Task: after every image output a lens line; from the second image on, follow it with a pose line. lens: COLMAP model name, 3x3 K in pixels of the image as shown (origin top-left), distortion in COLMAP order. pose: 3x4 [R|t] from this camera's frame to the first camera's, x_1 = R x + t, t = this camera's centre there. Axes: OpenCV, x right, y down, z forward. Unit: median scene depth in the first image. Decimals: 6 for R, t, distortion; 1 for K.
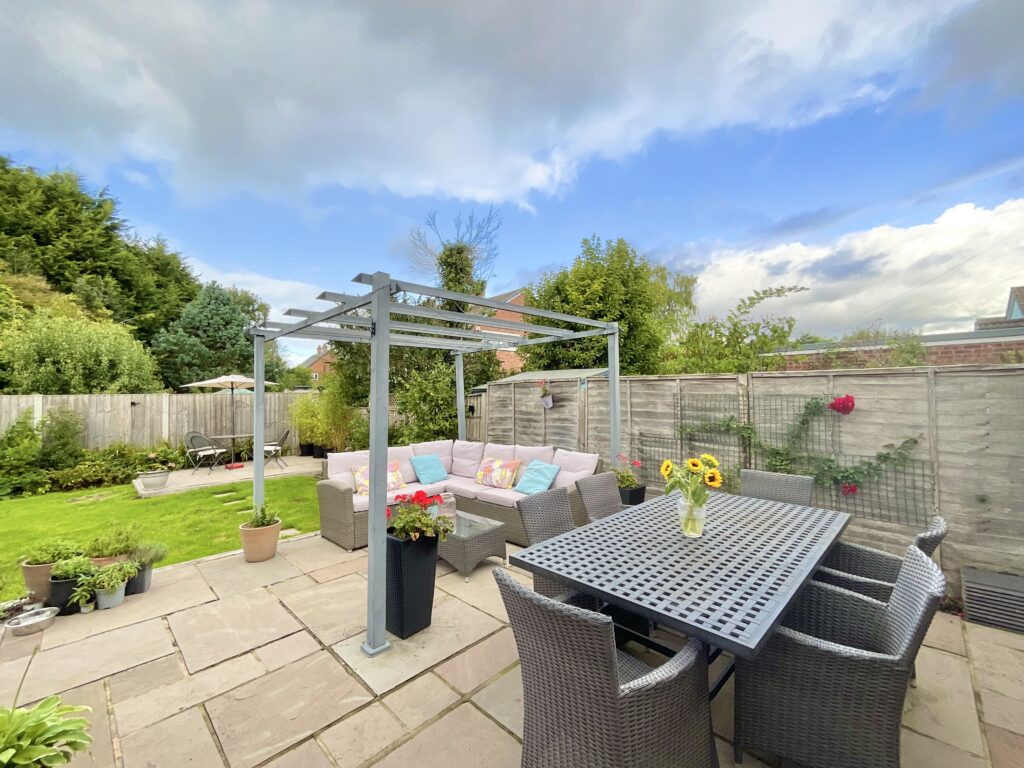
lens RADIAL K [[416.8, 0, 515.3], [0, 416.8, 388.6], [0, 0, 1]] dist [0.001447, -0.000655]
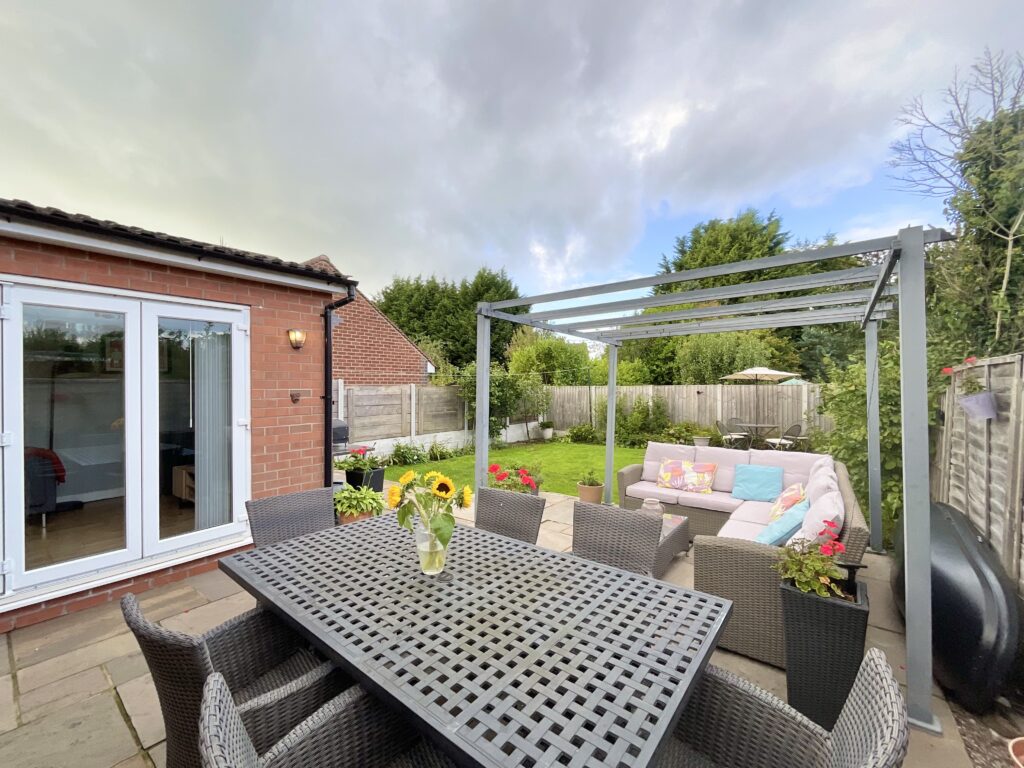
lens RADIAL K [[416.8, 0, 509.6], [0, 416.8, 389.6], [0, 0, 1]] dist [0.001447, -0.000655]
pose [[0.110062, 0.017081, -0.993778, 0.154248], [0.011506, 0.999763, 0.018458, -0.001853], [0.993858, -0.013466, 0.109839, 0.131014]]
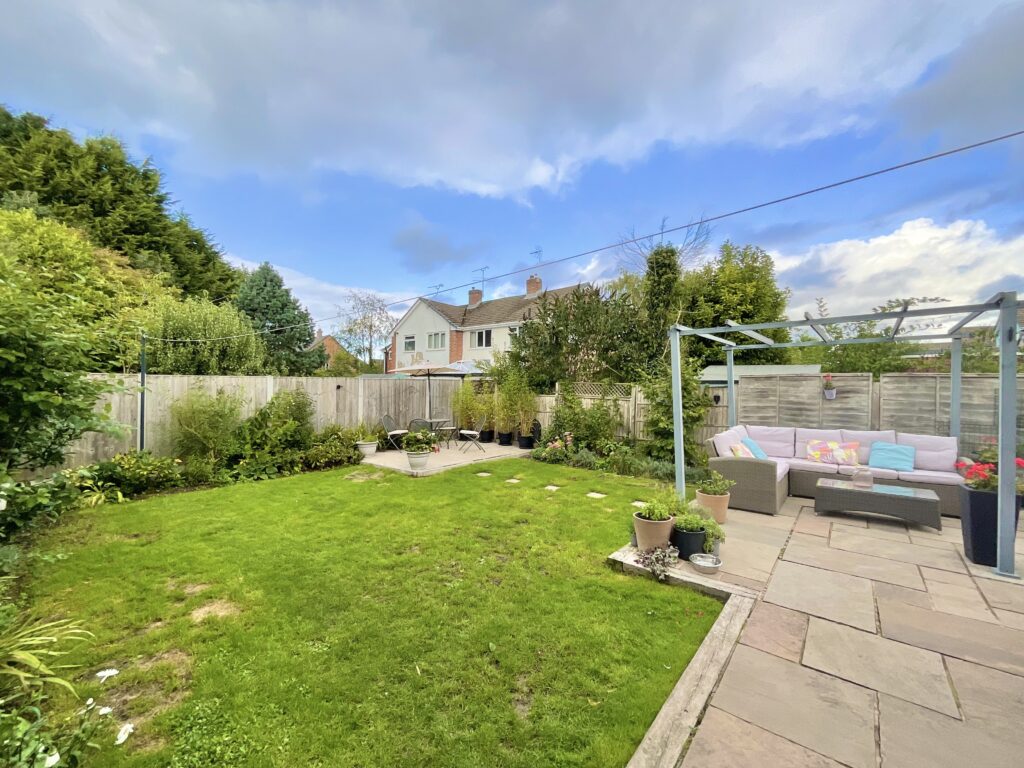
lens RADIAL K [[416.8, 0, 507.4], [0, 416.8, 379.9], [0, 0, 1]] dist [0.001447, -0.000655]
pose [[0.995038, 0.026520, 0.095895, -0.295904], [-0.026013, 0.999640, -0.006539, 0.007915], [-0.096034, 0.004012, 0.995370, -0.022868]]
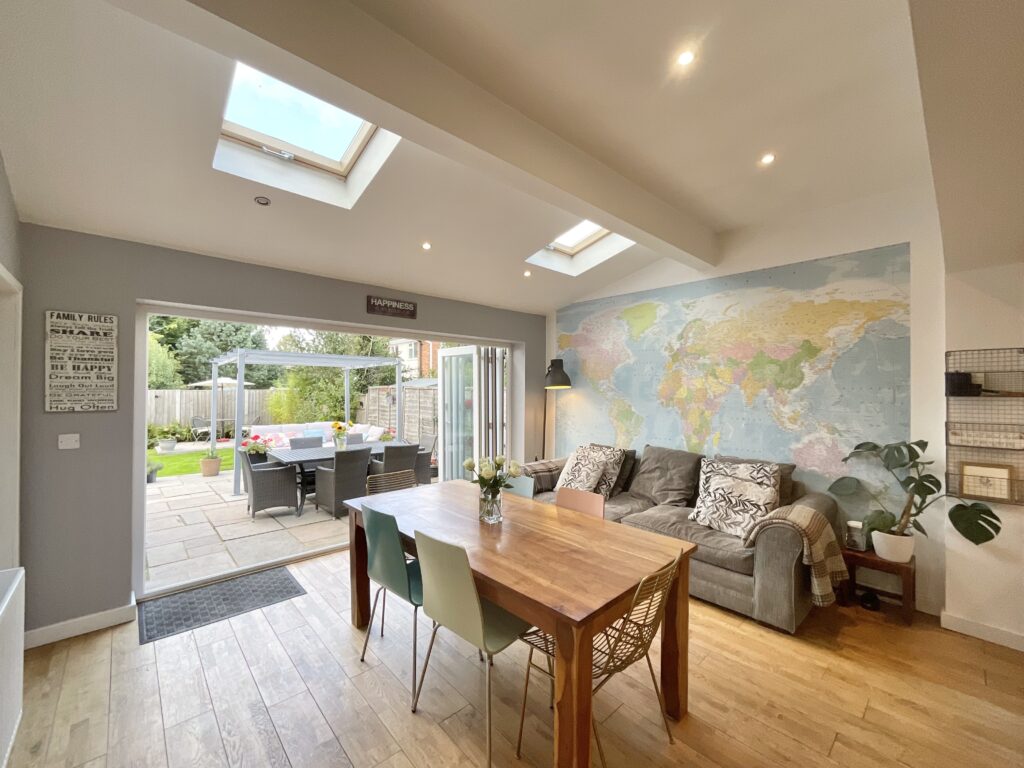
lens RADIAL K [[416.8, 0, 507.6], [0, 416.8, 387.3], [0, 0, 1]] dist [0.001447, -0.000655]
pose [[0.998350, 0.015703, -0.055242, 0.194980], [-0.015492, 0.999871, 0.004243, -0.010273], [0.055301, -0.003380, 0.998464, -0.195075]]
